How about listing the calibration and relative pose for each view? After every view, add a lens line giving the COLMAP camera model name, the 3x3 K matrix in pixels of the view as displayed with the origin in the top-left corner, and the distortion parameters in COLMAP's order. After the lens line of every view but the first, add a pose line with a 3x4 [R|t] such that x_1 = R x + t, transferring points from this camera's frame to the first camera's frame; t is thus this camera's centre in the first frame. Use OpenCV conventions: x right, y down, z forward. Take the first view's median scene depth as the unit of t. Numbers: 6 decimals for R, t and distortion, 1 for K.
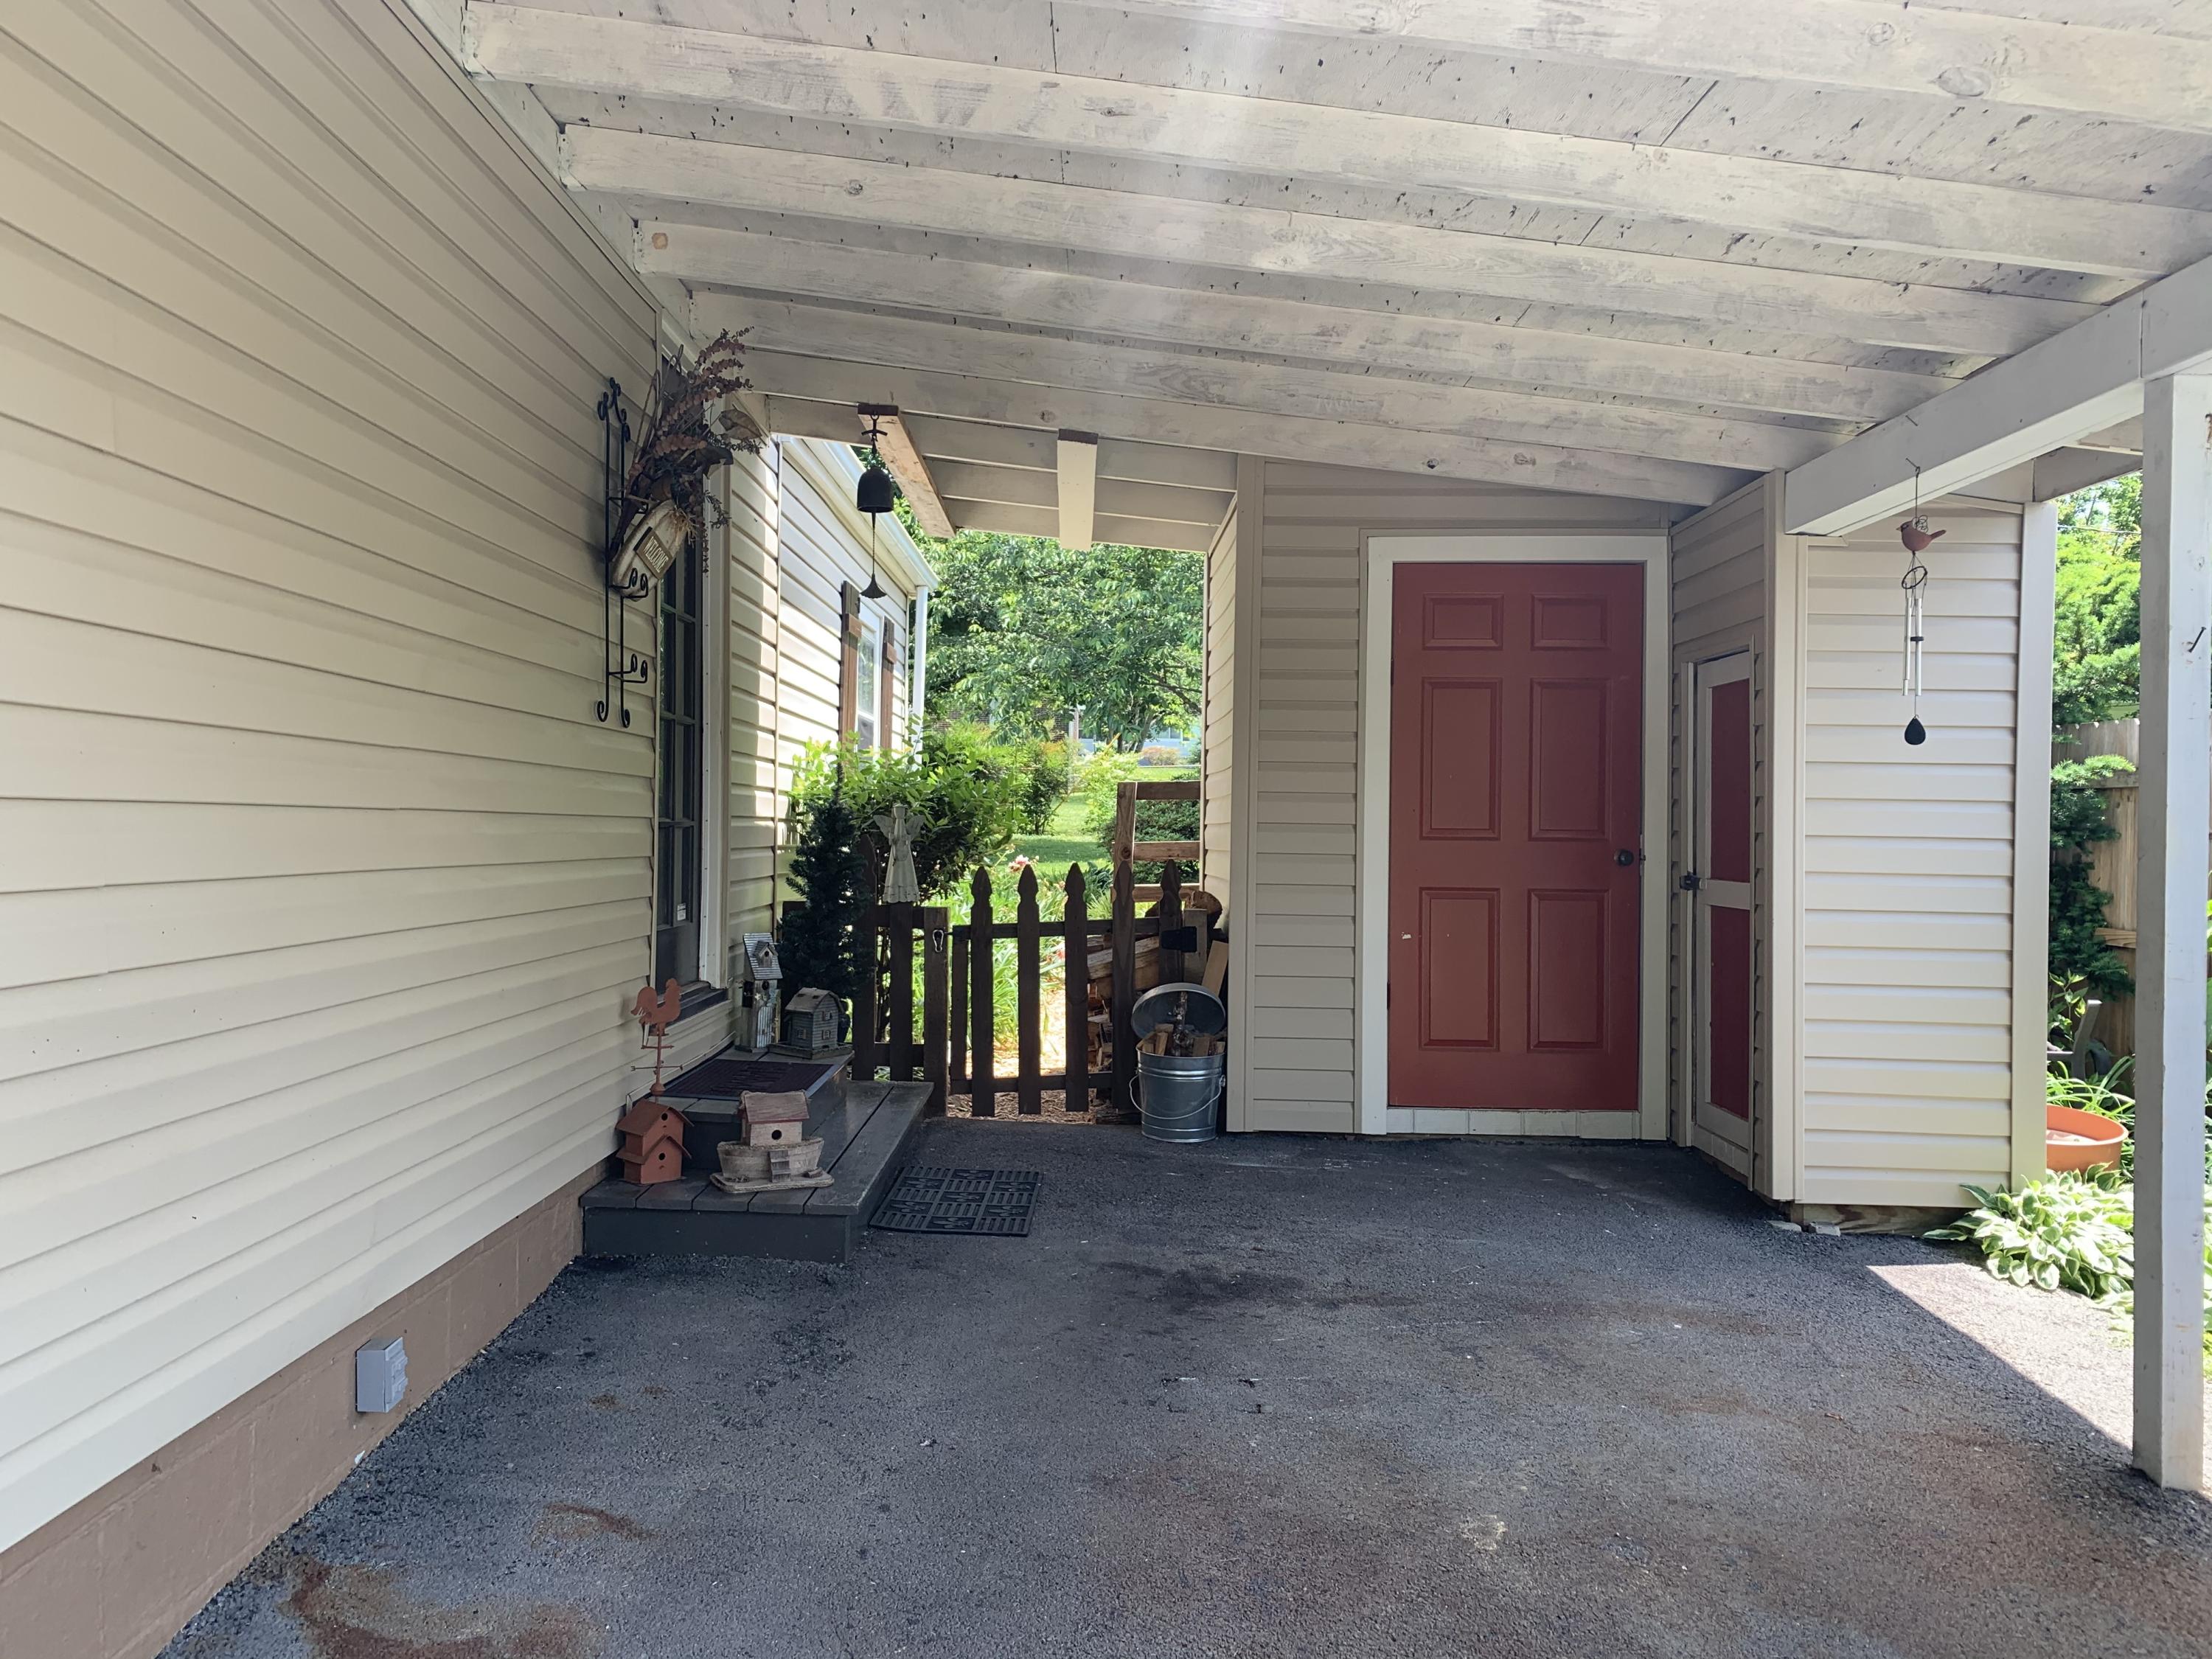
lens RADIAL K [[1699.8, 0, 1092.7], [0, 1699.8, 829.7], [0, 0, 1]] dist [0.060439, -0.067556]
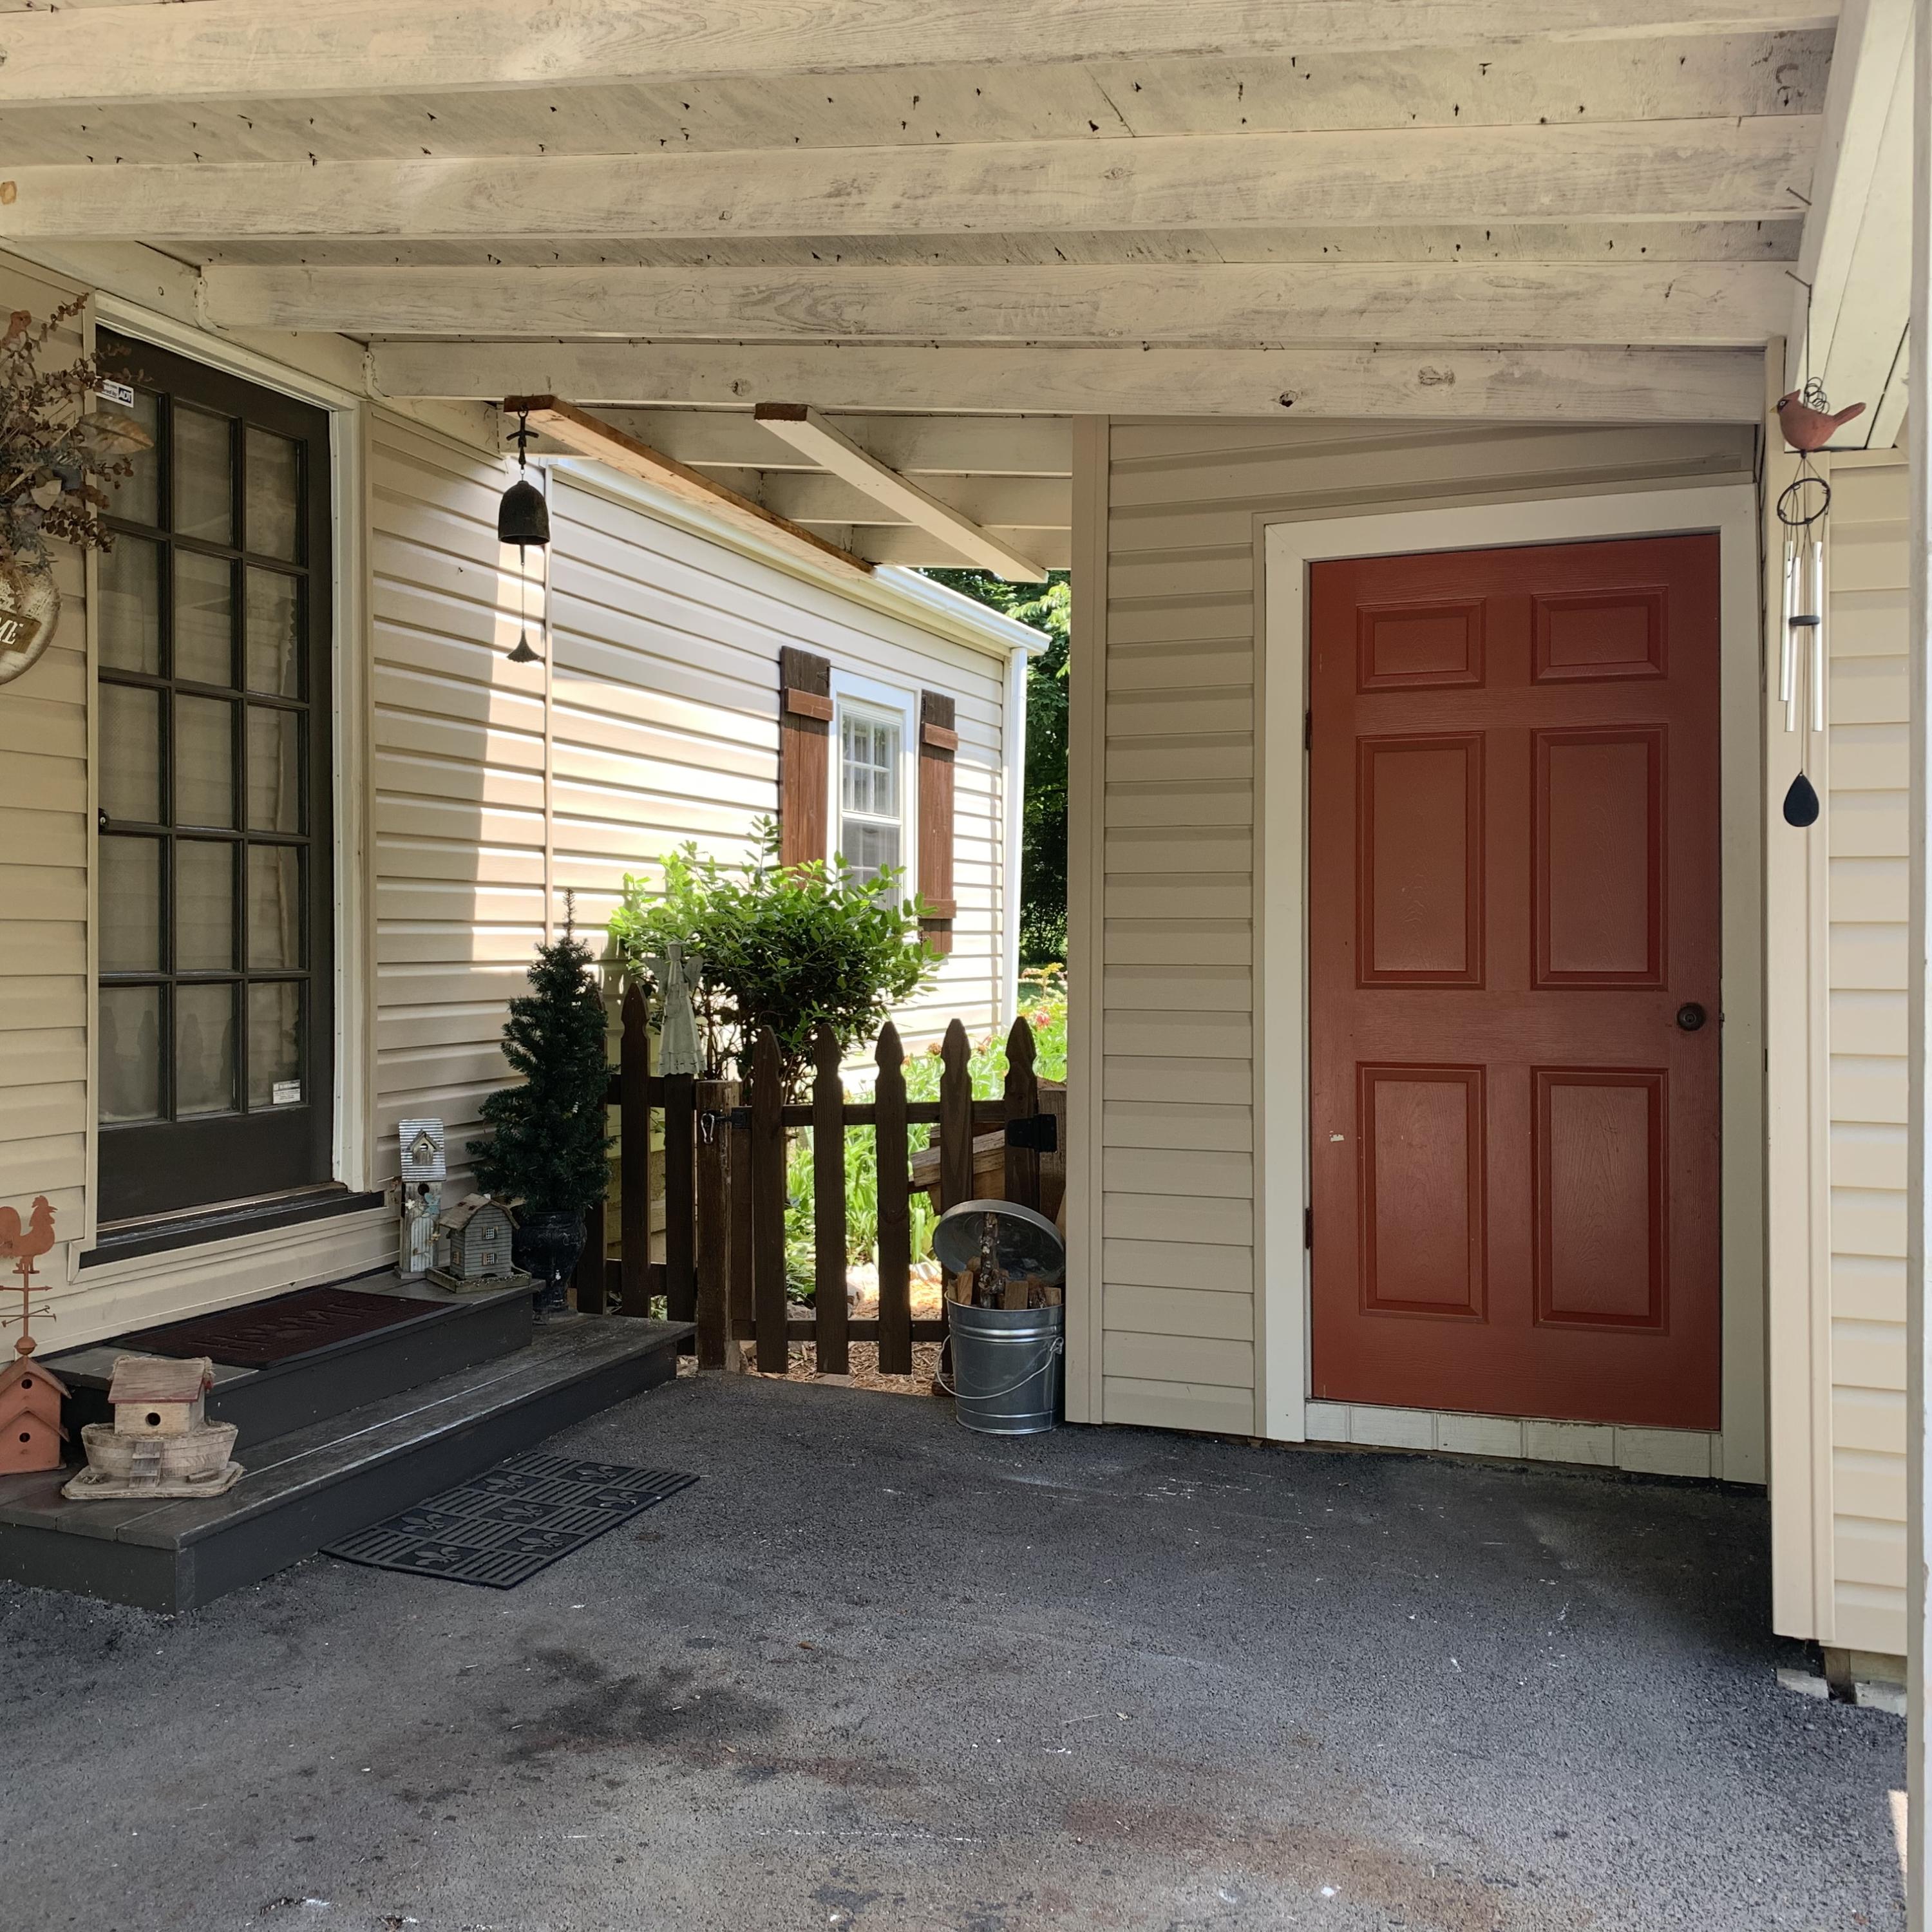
lens RADIAL K [[1982.3, 0, 963.4], [0, 1982.3, 961.1], [0, 0, 1]] dist [0.018479, 0.000000]
pose [[0.938810, -0.008384, -0.344334, 0.374032], [0.011220, 0.999918, 0.006242, -0.013212], [0.344253, -0.009723, 0.938826, 0.294829]]
